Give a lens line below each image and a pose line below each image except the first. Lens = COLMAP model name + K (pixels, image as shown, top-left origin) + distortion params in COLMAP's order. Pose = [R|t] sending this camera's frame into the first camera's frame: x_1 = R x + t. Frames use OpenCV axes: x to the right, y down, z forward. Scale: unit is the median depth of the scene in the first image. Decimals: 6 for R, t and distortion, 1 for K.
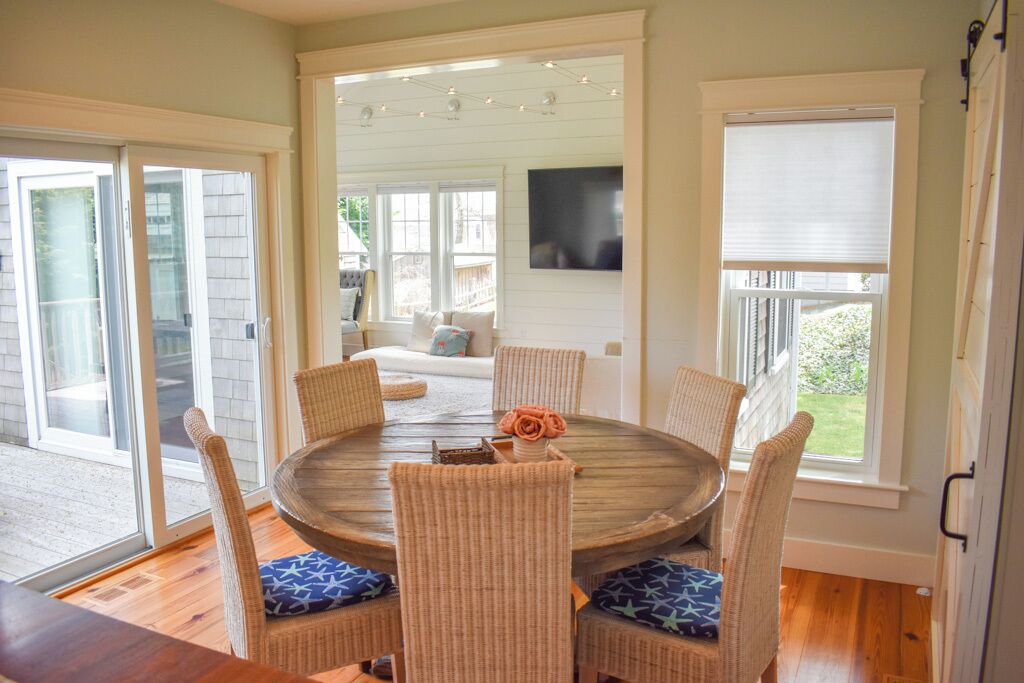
lens RADIAL K [[812.2, 0, 516.3], [0, 812.2, 343.3], [0, 0, 1]] dist [-0.081146, 0.005238]
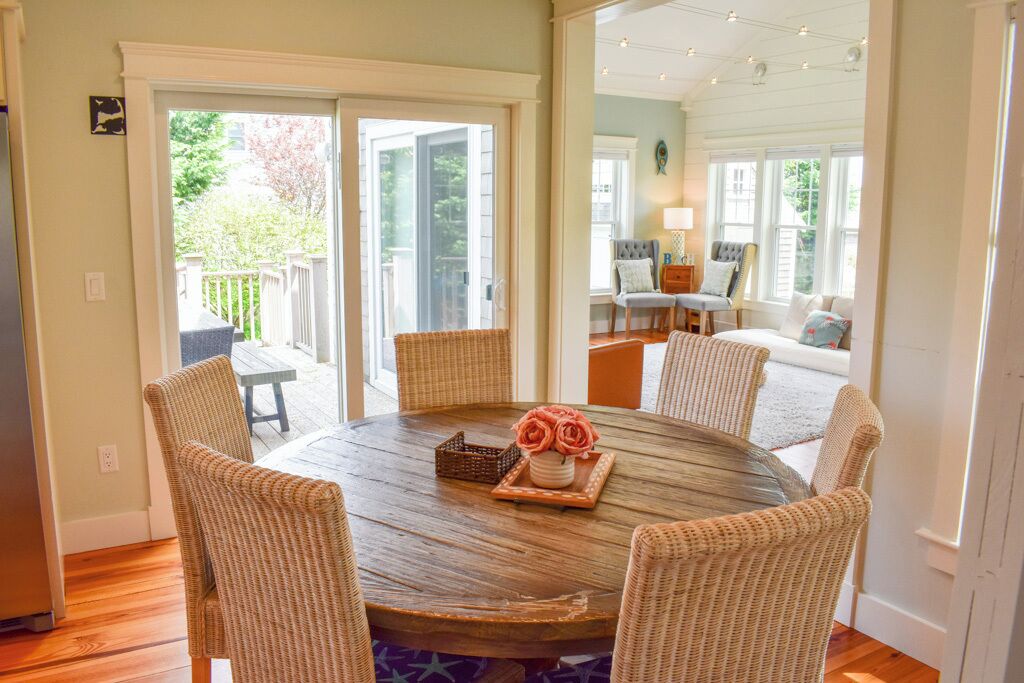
lens RADIAL K [[812.2, 0, 511.3], [0, 812.2, 340.3], [0, 0, 1]] dist [-0.081146, 0.005238]
pose [[0.824523, 0.106826, -0.555652, 0.201743], [-0.092672, 0.994251, 0.053634, -0.010648], [0.558187, 0.007271, 0.829683, 0.181172]]
